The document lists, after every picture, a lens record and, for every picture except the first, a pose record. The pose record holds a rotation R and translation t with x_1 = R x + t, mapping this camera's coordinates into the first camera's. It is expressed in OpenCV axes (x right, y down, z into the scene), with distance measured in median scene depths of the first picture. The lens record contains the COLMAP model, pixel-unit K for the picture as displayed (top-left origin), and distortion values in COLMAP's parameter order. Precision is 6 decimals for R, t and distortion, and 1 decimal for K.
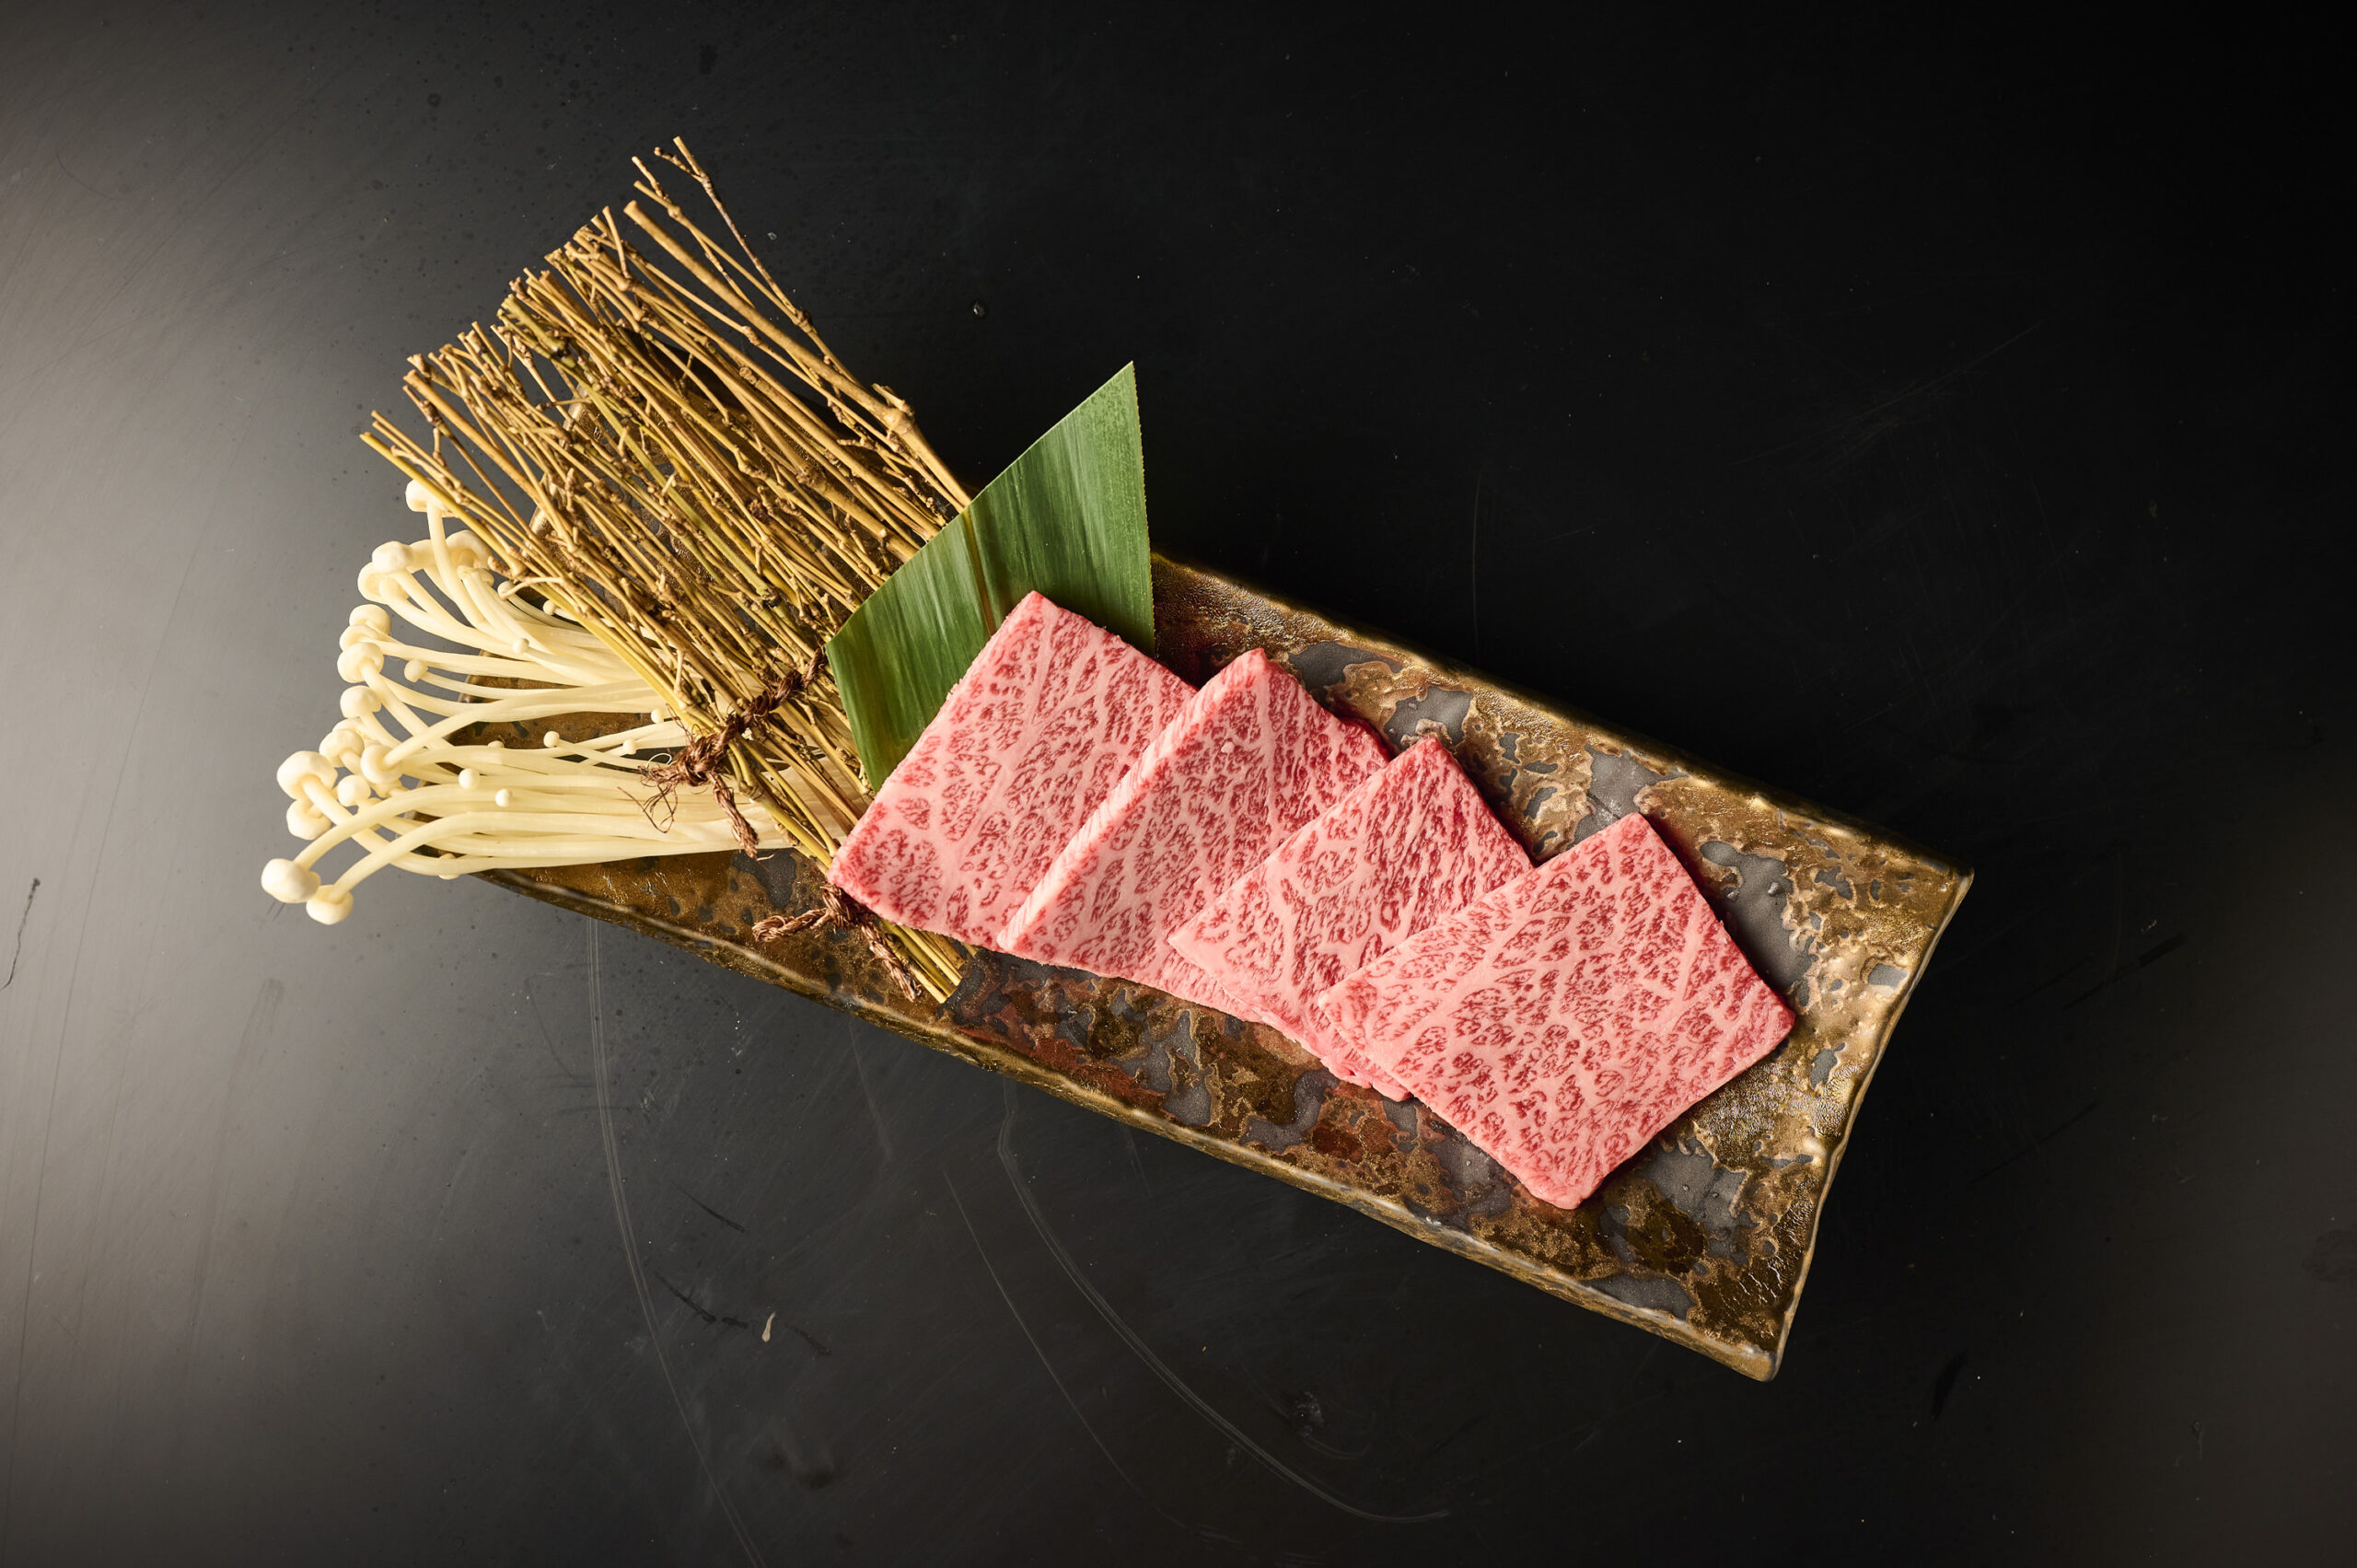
lens RADIAL K [[2560.8, 0, 1191.5], [0, 2560.8, 765.3], [0, 0, 1]] dist [0.018296, 0.000000]
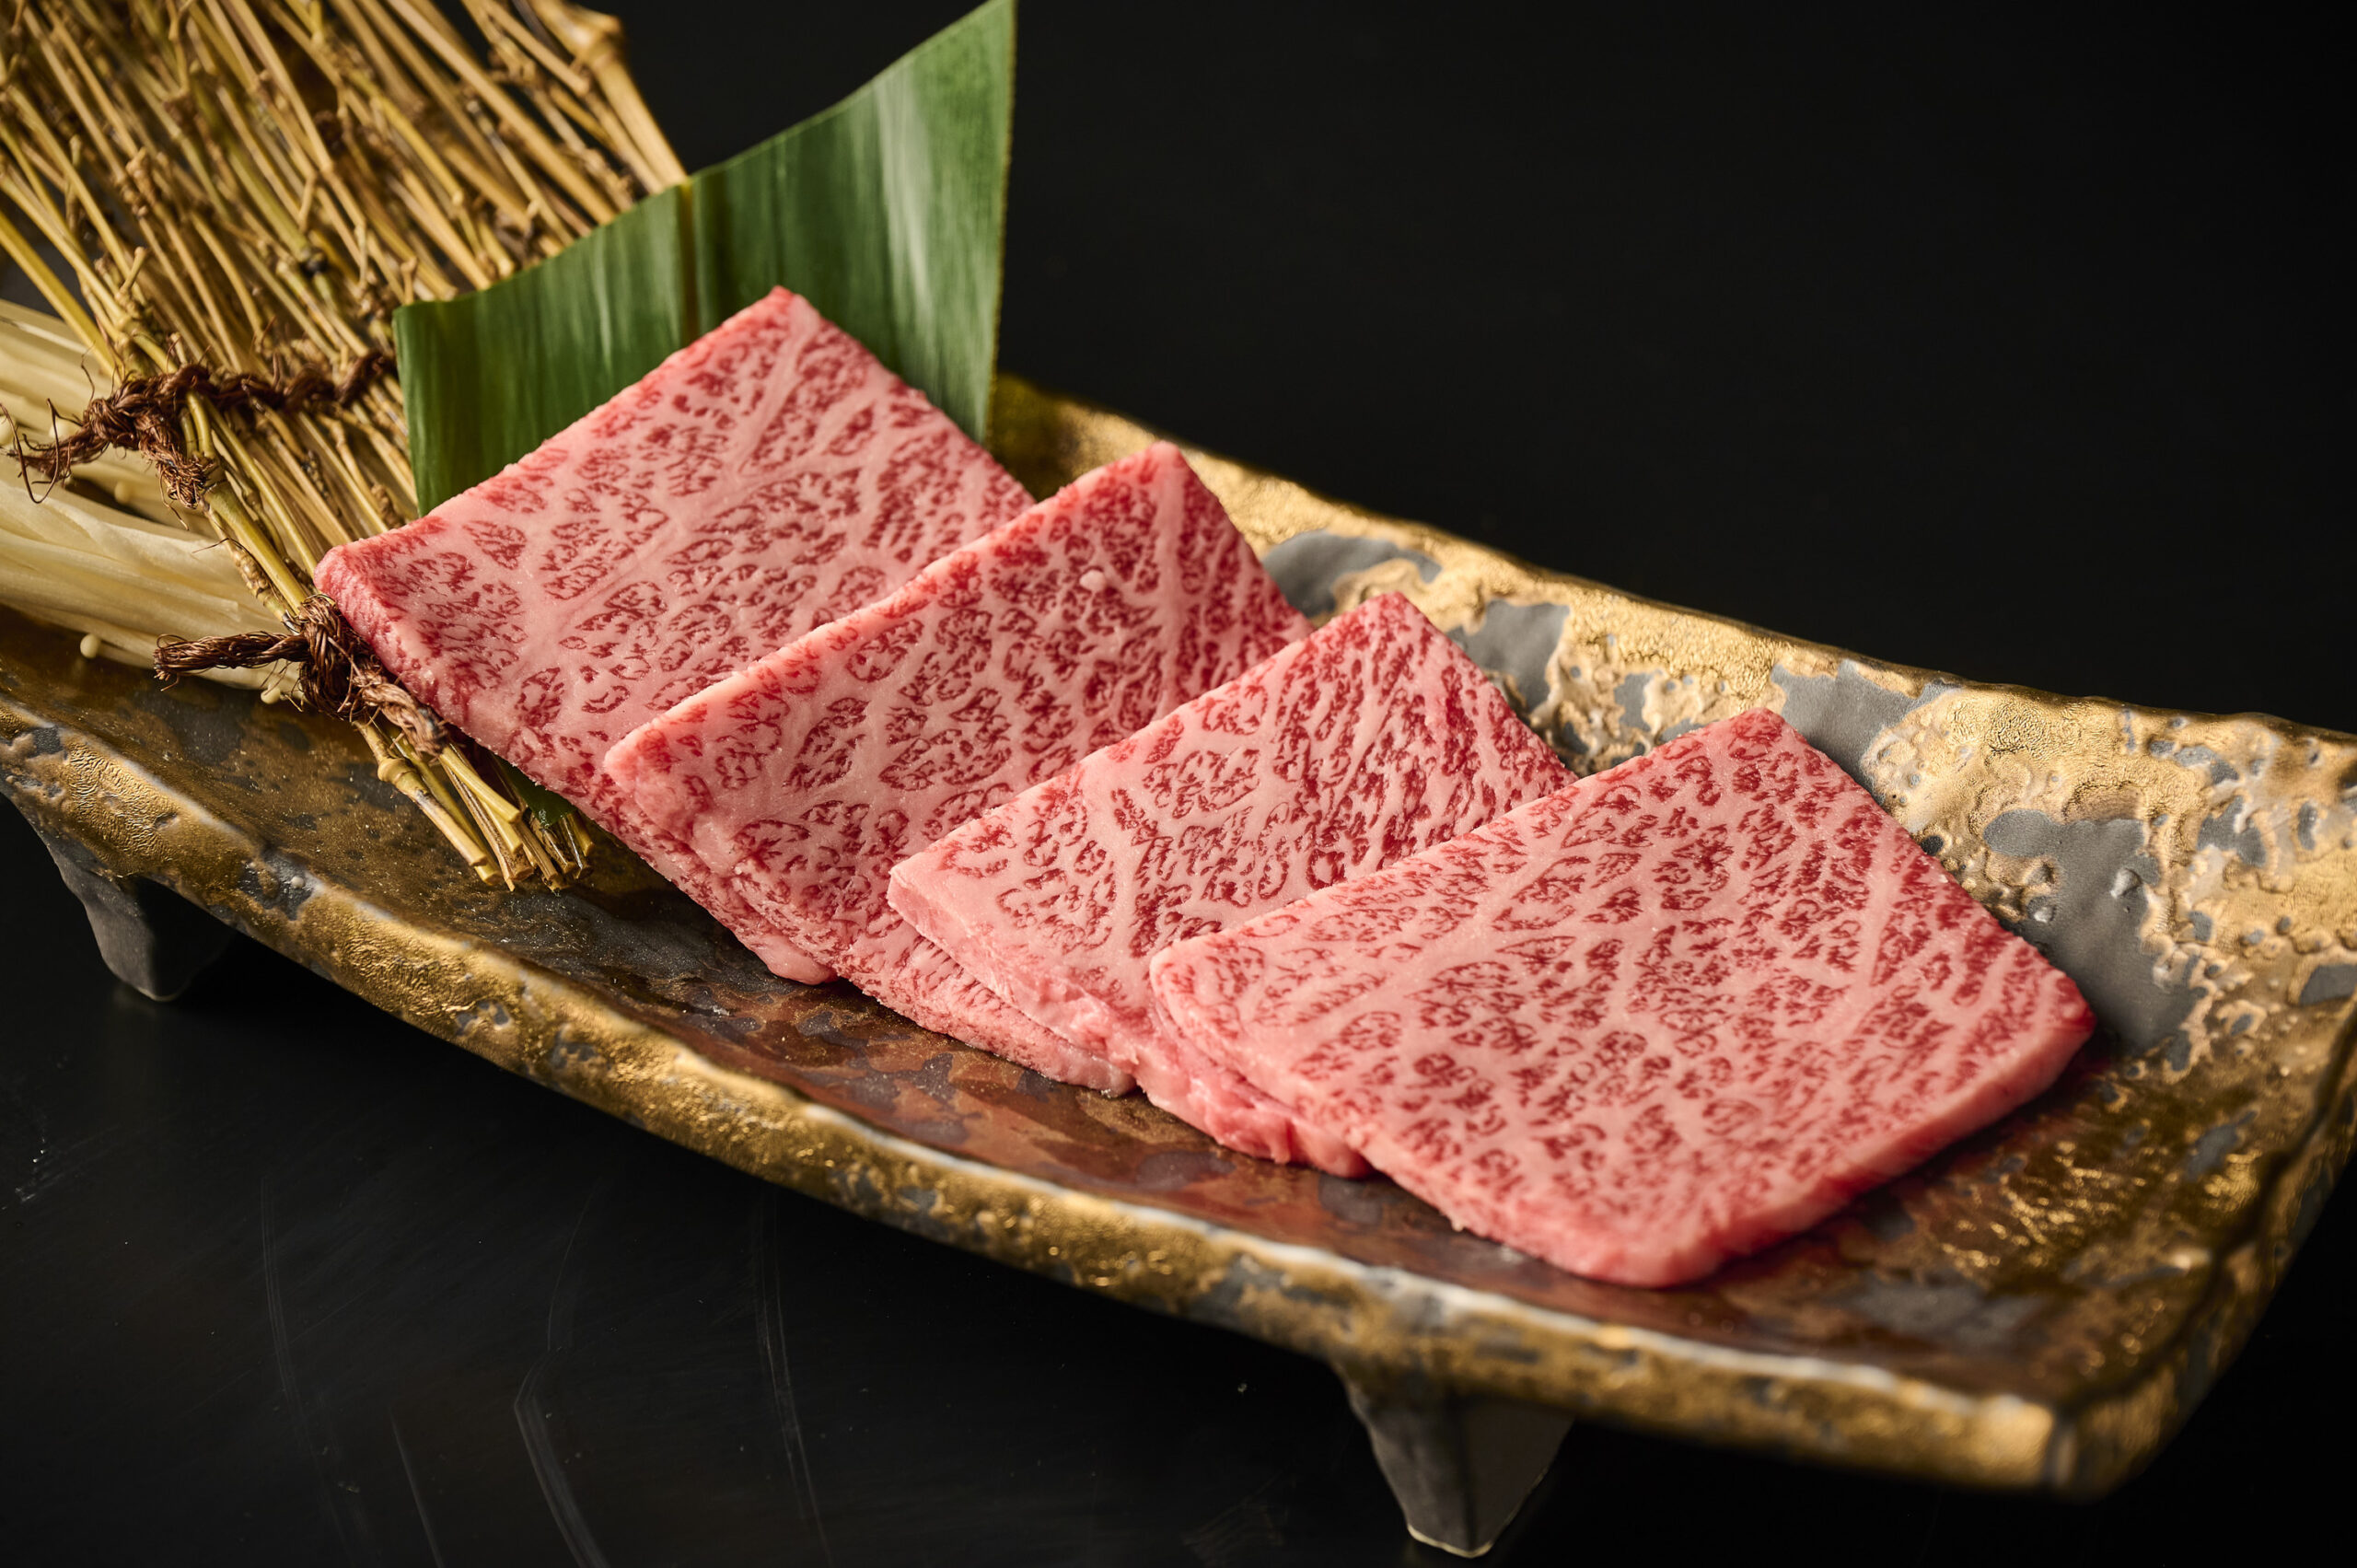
lens RADIAL K [[7725.9, 0, 1162.7], [0, 7725.9, 781.2], [0, 0, 1]] dist [-0.013493, 0.000000]
pose [[0.992251, 0.079562, -0.095439, 0.187209], [-0.124045, 0.678684, -0.723879, 1.196251], [0.007179, 0.730108, 0.683294, -0.066178]]
